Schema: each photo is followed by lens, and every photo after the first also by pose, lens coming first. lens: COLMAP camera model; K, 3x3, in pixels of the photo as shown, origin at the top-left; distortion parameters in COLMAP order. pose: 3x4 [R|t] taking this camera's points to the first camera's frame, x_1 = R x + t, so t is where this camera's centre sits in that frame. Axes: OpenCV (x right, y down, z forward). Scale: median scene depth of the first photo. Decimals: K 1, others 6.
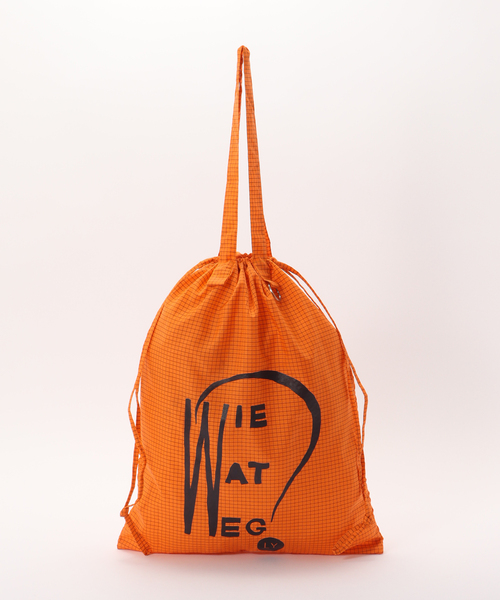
lens RADIAL K [[1649.2, 0, 251.0], [0, 1649.2, 299.4], [0, 0, 1]] dist [-0.895007, 0.000000]
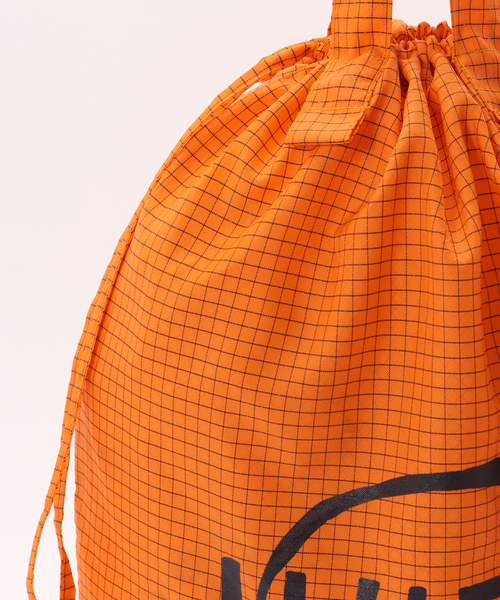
lens RADIAL K [[1917.2, 0, 249.3], [0, 1917.2, 300.4], [0, 0, 1]] dist [-0.079000, 0.000000]
pose [[0.996019, -0.022492, -0.086260, -0.006307], [0.031498, 0.994024, 0.104515, -0.016279], [0.083394, -0.106816, 0.990775, 0.686730]]
